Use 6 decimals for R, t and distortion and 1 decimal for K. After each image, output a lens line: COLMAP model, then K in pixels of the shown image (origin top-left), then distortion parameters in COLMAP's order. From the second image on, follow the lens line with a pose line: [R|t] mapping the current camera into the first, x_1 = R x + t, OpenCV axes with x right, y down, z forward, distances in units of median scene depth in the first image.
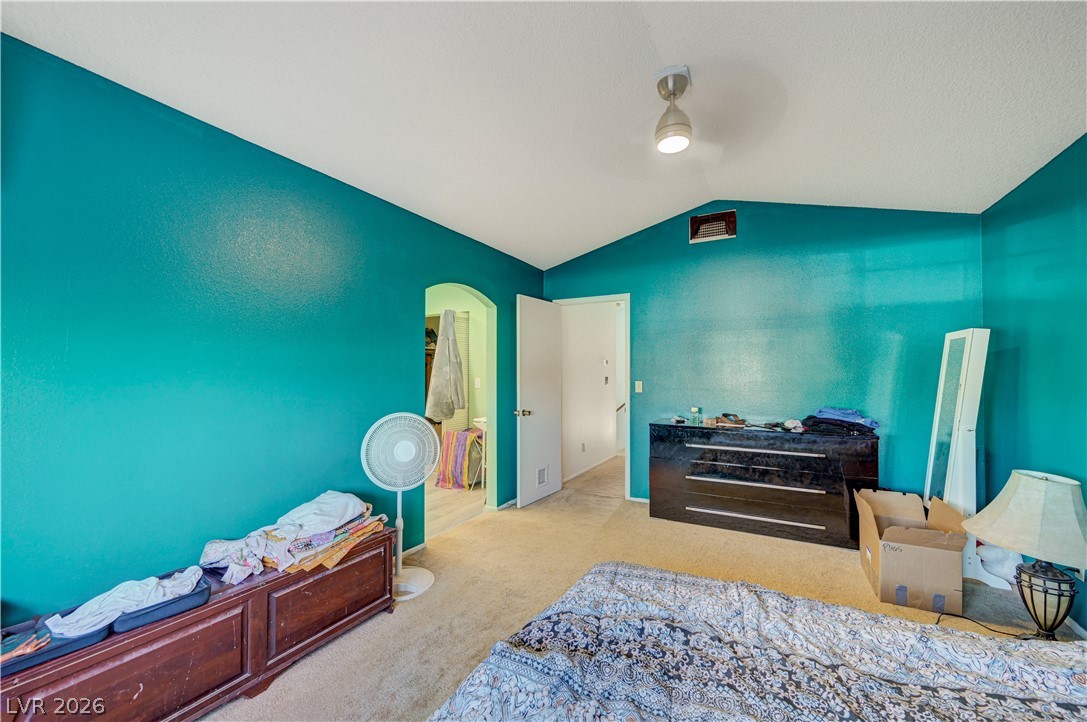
lens RADIAL K [[431.8, 0, 552.2], [0, 431.8, 368.4], [0, 0, 1]] dist [-0.003220, 0.000751]
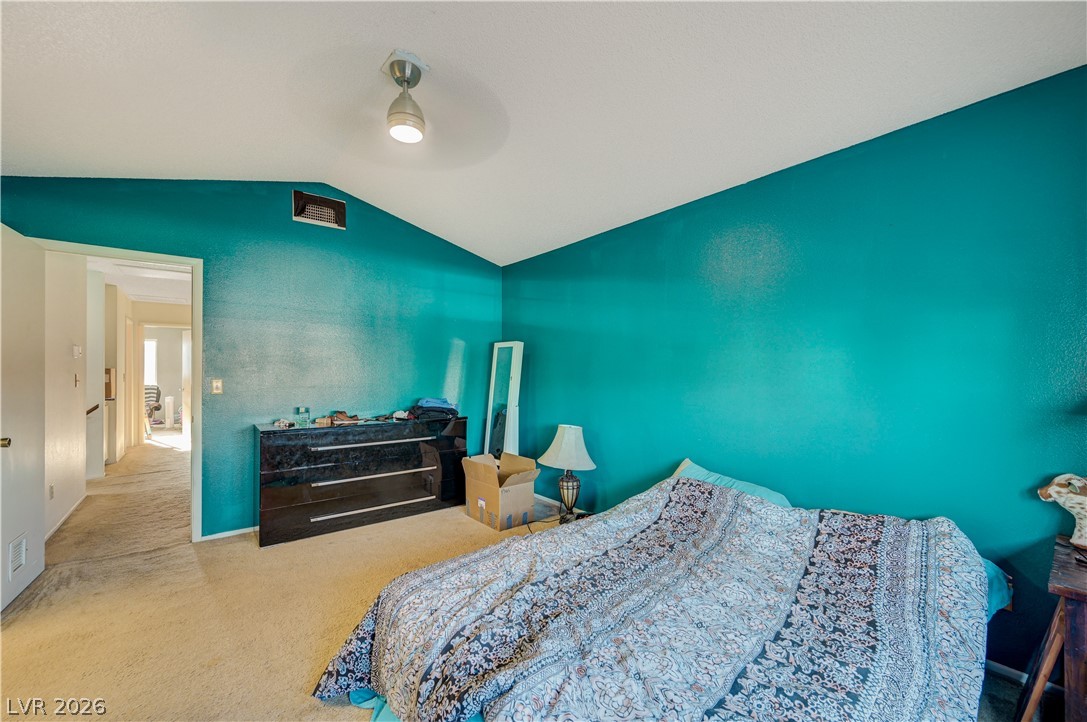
lens RADIAL K [[431.8, 0, 547.4], [0, 431.8, 368.1], [0, 0, 1]] dist [-0.003220, 0.000751]
pose [[0.390699, 0.007540, 0.920488, -0.323314], [-0.012869, 0.999913, -0.002728, 0.006464], [-0.920428, -0.010780, 0.390762, 0.210812]]
